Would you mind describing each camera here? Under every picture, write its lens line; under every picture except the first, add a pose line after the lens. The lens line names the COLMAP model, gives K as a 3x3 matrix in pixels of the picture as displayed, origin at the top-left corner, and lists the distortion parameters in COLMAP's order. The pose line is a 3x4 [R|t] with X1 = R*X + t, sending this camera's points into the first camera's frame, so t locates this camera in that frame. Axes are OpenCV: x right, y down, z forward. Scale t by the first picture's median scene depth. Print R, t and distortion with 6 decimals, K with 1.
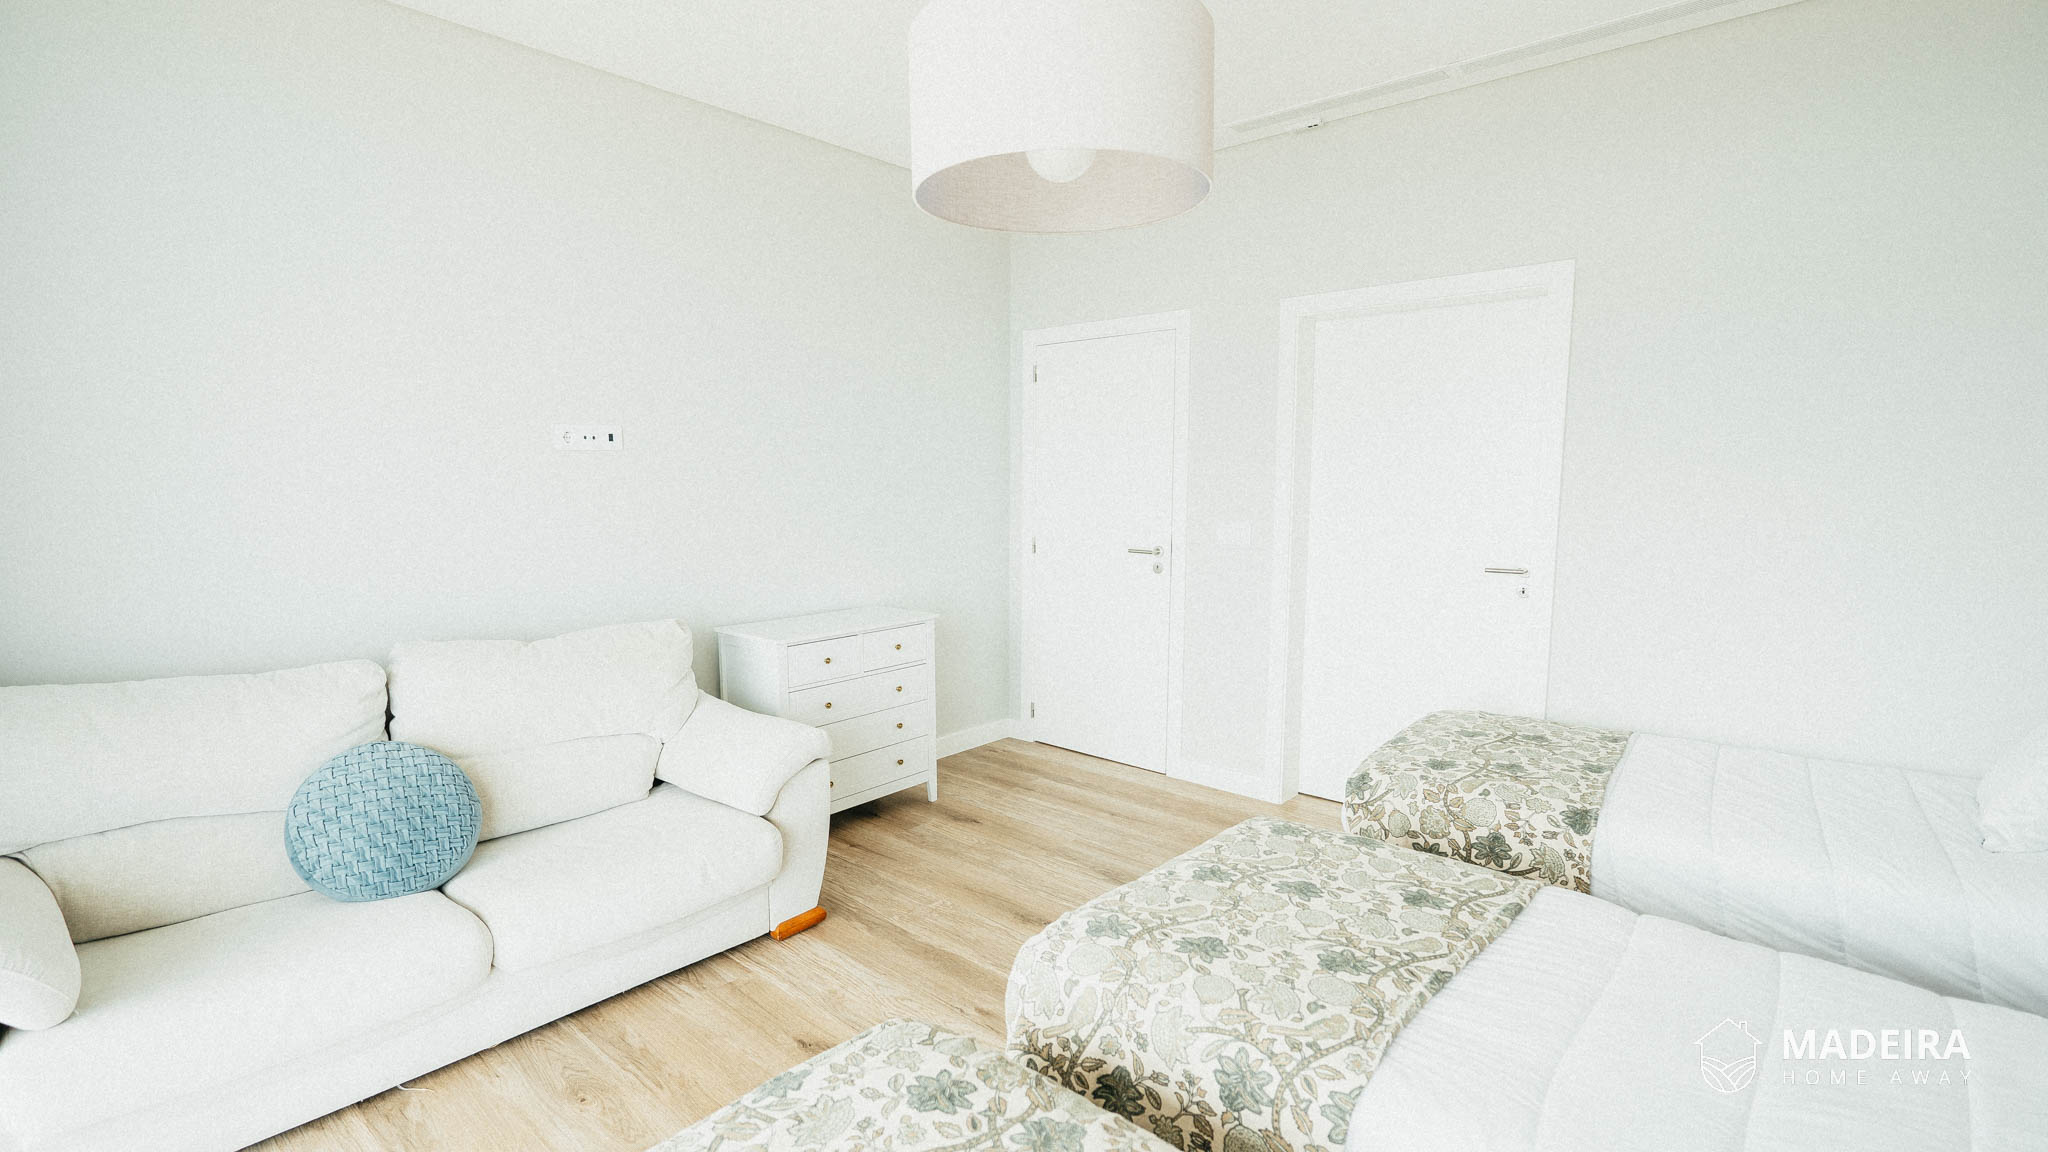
lens RADIAL K [[936.5, 0, 1016.0], [0, 936.5, 582.1], [0, 0, 1]] dist [-0.009685, -0.000104]
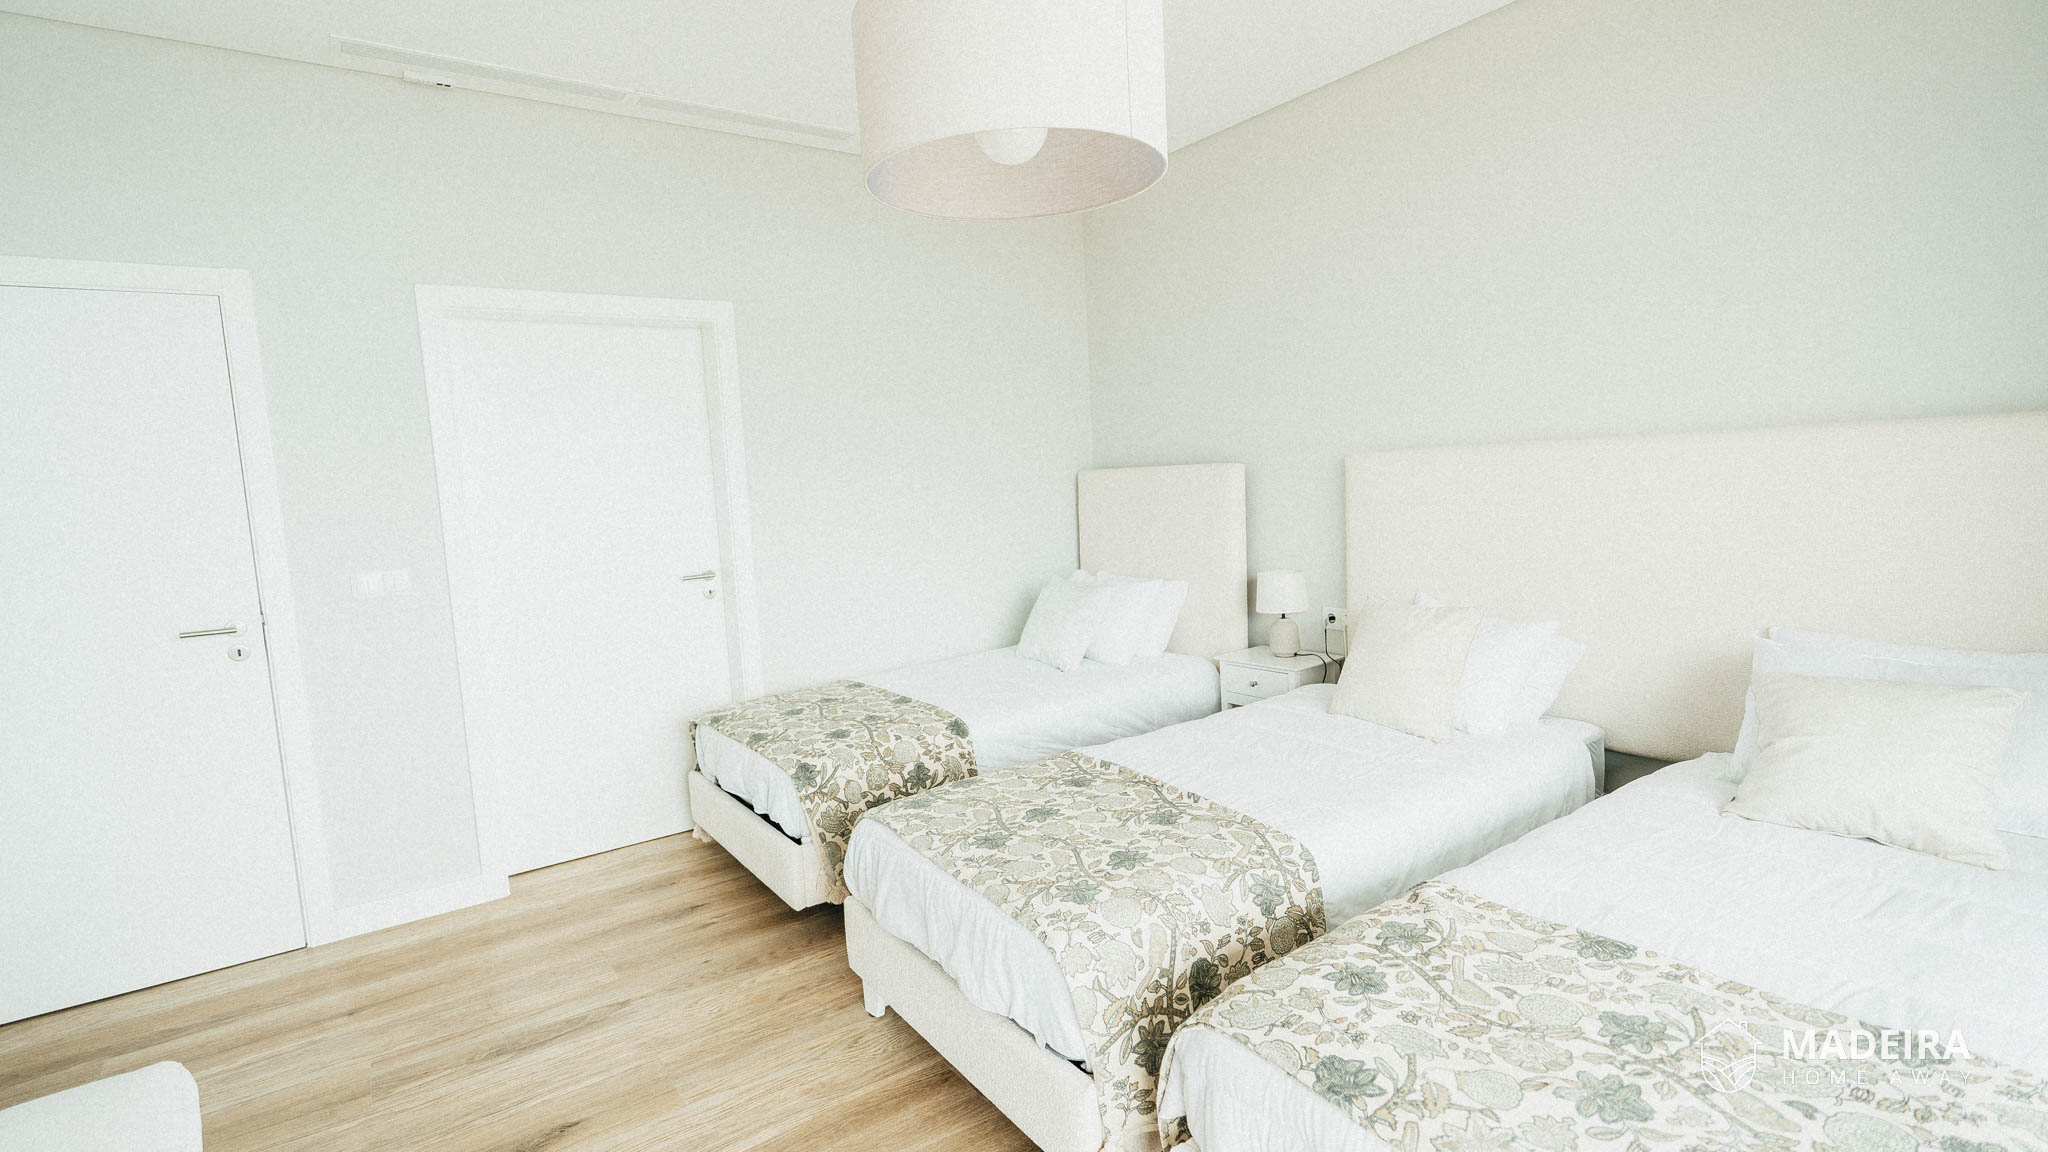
lens RADIAL K [[936.5, 0, 1007.4], [0, 936.5, 581.6], [0, 0, 1]] dist [-0.009685, -0.000104]
pose [[0.215219, -0.119222, 0.969261, -0.734904], [0.162919, 0.982994, 0.084736, -0.064172], [-0.962880, 0.139674, 0.230982, 0.640702]]
